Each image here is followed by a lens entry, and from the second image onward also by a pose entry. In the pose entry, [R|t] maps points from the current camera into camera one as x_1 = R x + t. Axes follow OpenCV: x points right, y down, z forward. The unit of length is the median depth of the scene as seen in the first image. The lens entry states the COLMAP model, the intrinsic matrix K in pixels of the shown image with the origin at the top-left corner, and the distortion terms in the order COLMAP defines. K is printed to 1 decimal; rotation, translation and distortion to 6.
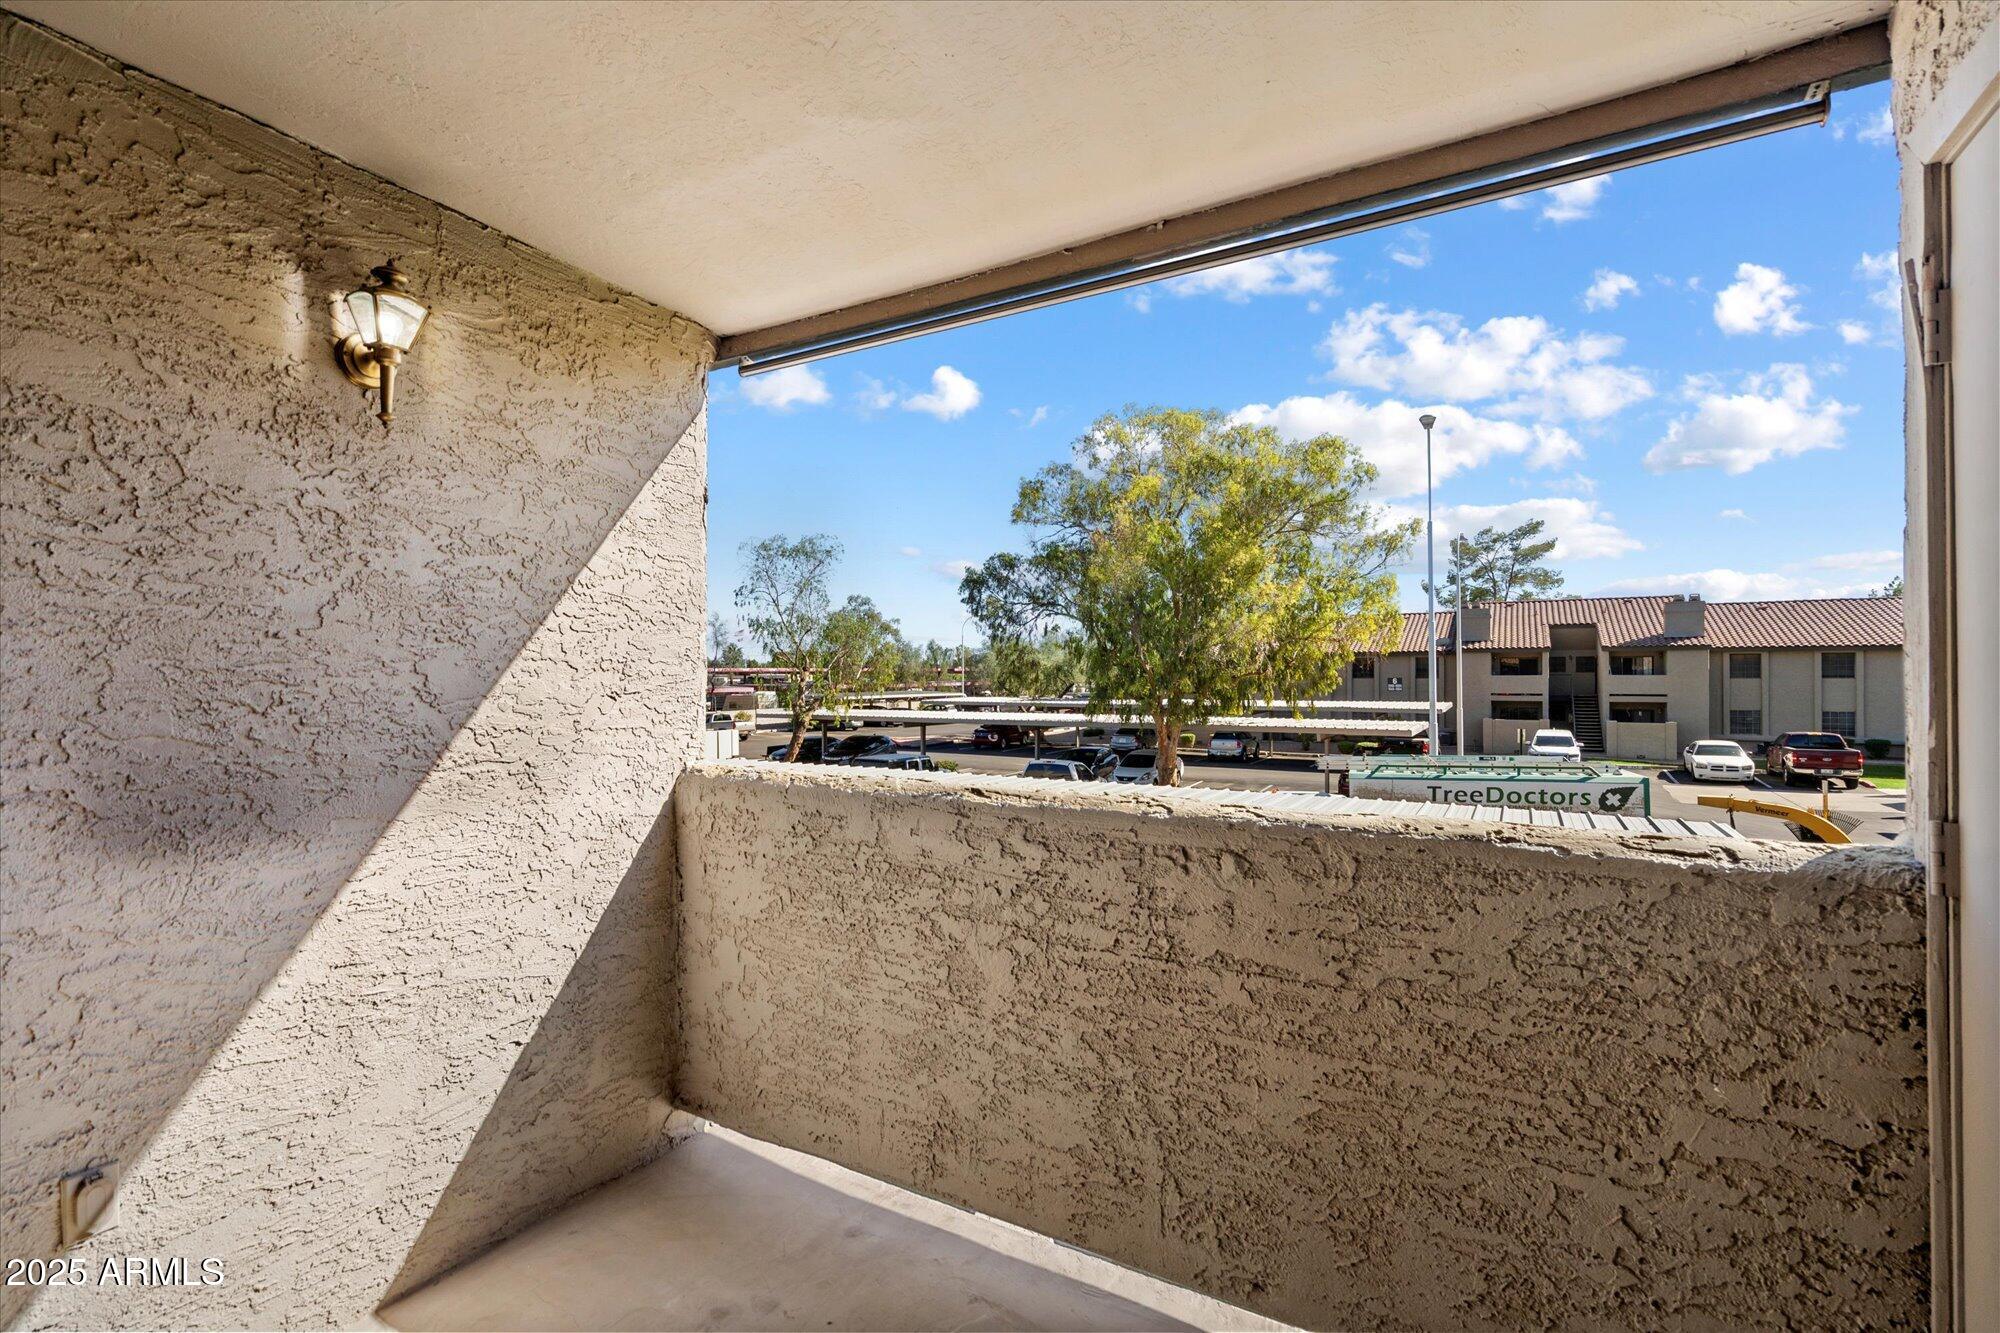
lens RADIAL K [[902.6, 0, 990.9], [0, 902.6, 674.9], [0, 0, 1]] dist [-0.001621, 0.001468]
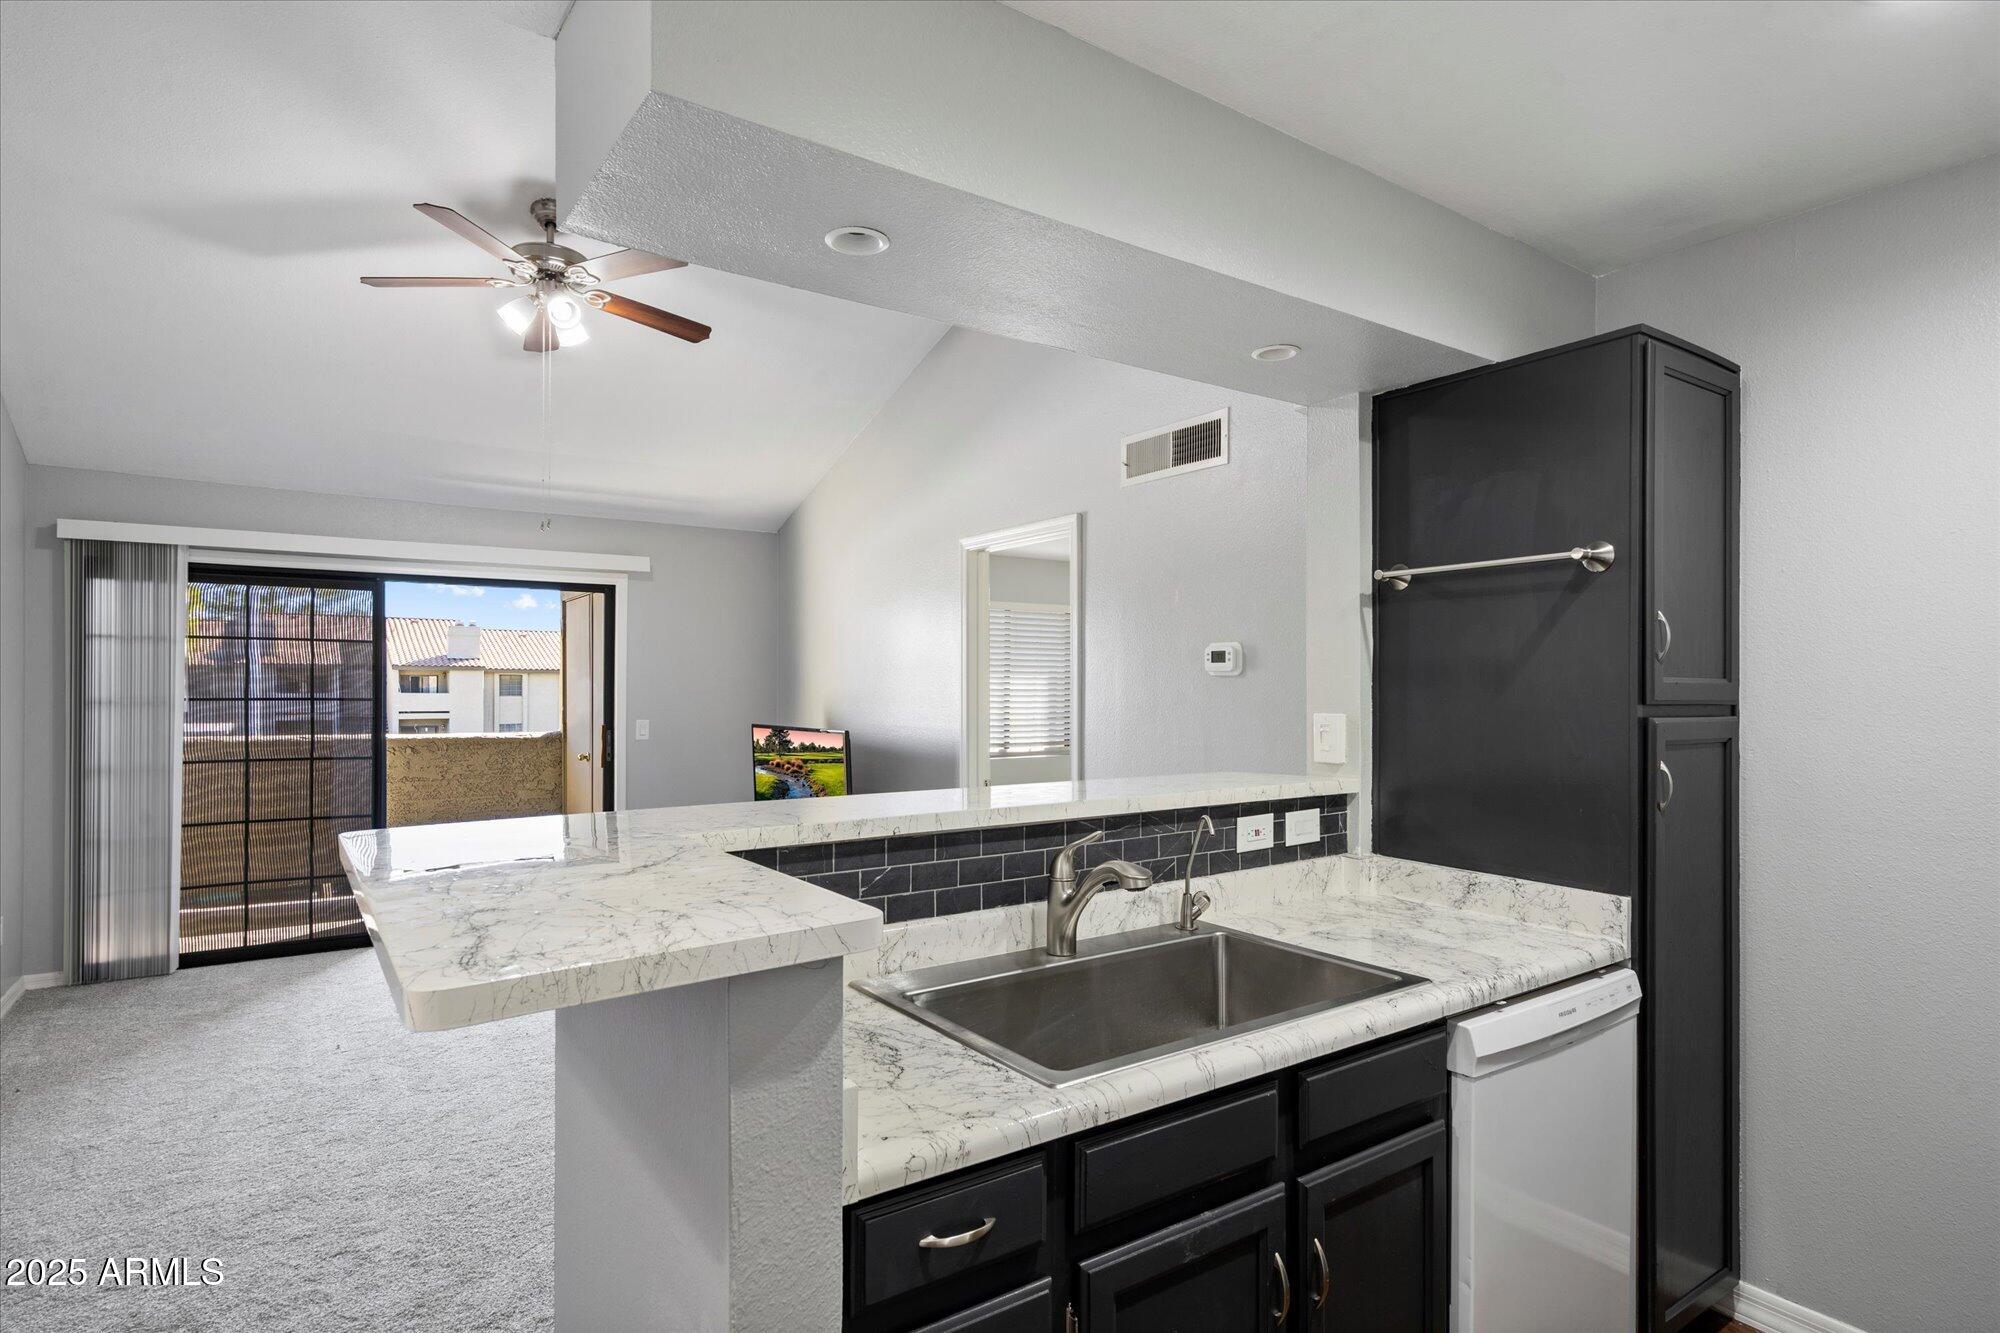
lens RADIAL K [[1055.0, 0, 1000.8], [0, 1055.0, 686.8], [0, 0, 1]] dist [0.007398, 0.001107]
pose [[0.422966, 0.009255, 0.906098, -0.120728], [-0.005447, 0.999956, -0.007671, -0.000917], [-0.906129, -0.001691, 0.422998, -0.136844]]
